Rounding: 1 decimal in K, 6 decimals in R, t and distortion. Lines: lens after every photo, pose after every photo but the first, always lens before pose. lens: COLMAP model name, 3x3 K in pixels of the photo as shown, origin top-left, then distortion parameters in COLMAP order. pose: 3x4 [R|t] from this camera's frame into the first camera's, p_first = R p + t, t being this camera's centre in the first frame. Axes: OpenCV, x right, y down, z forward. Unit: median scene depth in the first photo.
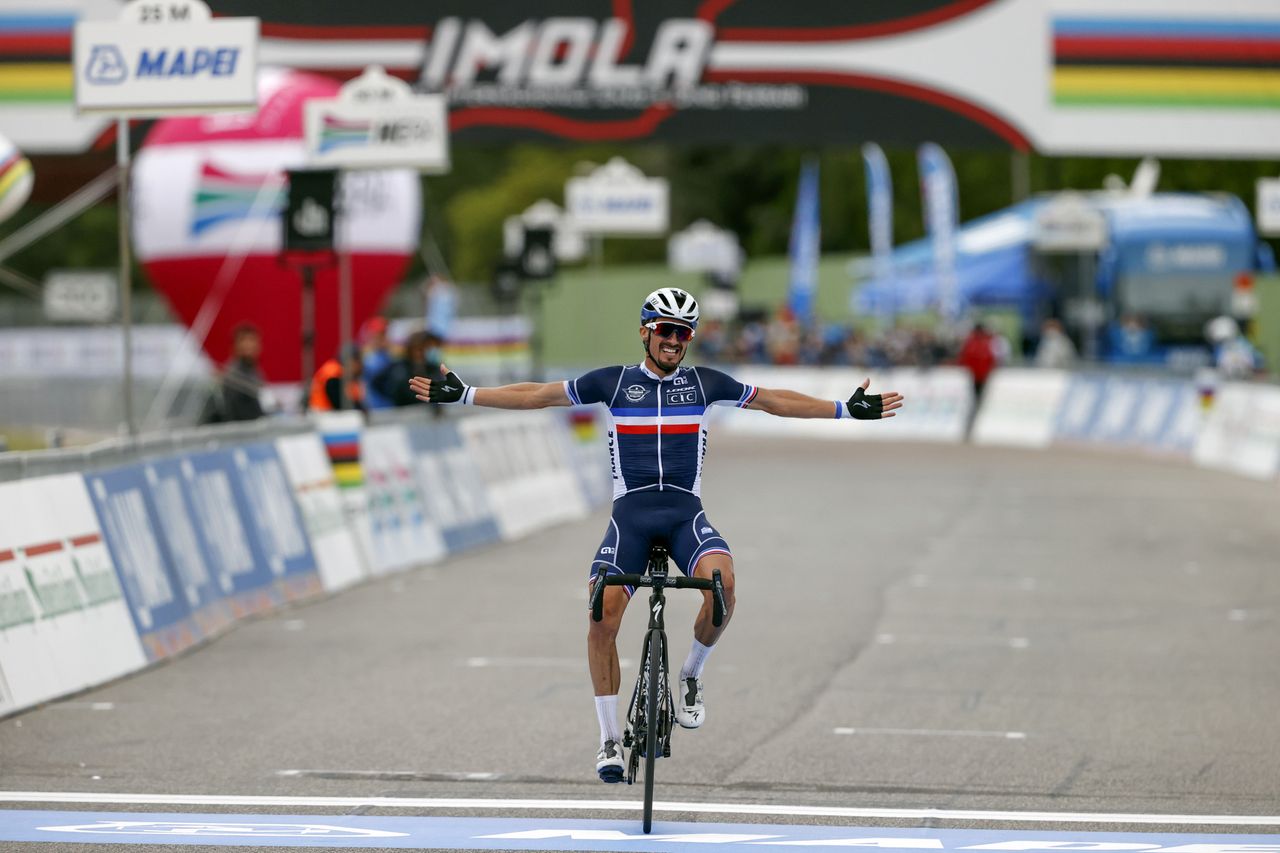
lens RADIAL K [[4779.1, 0, 640.0], [0, 4779.1, 426.5], [0, 0, 1]] dist [-0.037863, -2.534320]
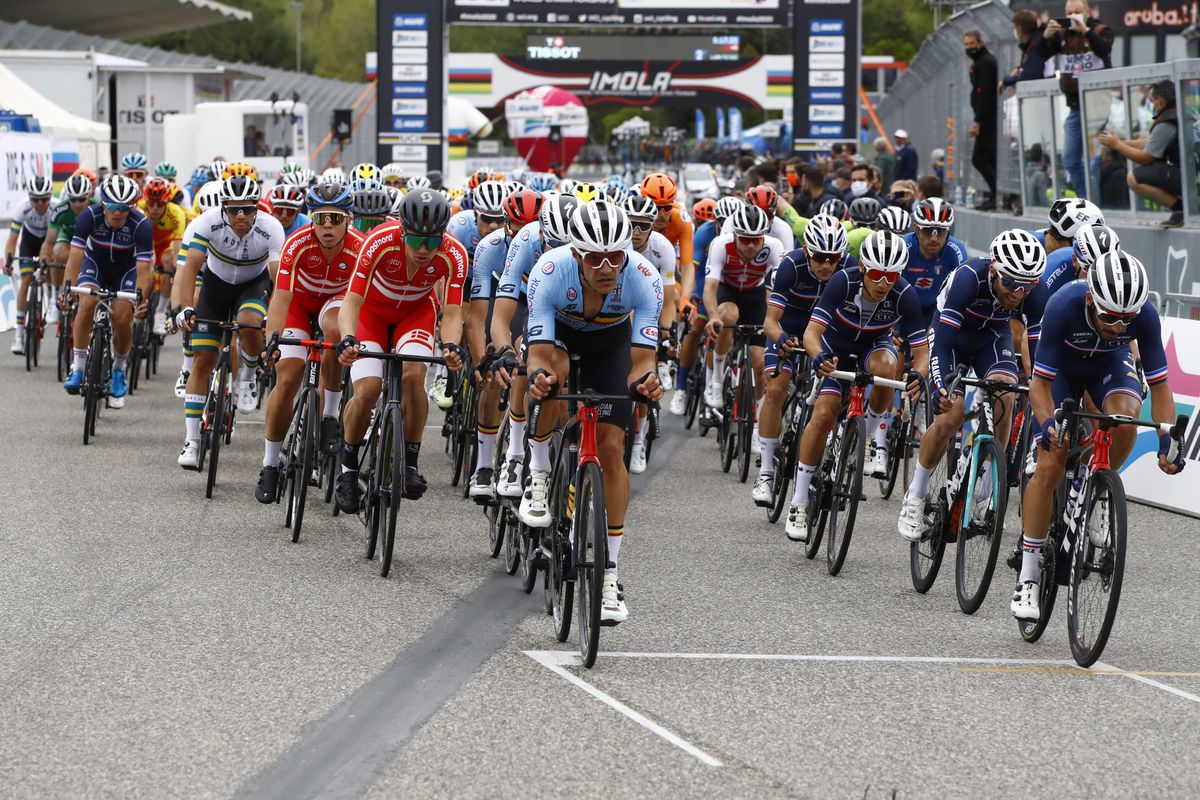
lens RADIAL K [[4522.3, 0, 600.0], [0, 4522.3, 400.0], [0, 0, 1]] dist [-0.285709, -1.209322]
pose [[0.995185, 0.008450, -0.097648, 0.315788], [-0.004301, 0.999082, 0.042623, 0.017155], [0.097919, -0.041998, 0.994308, -2.542864]]
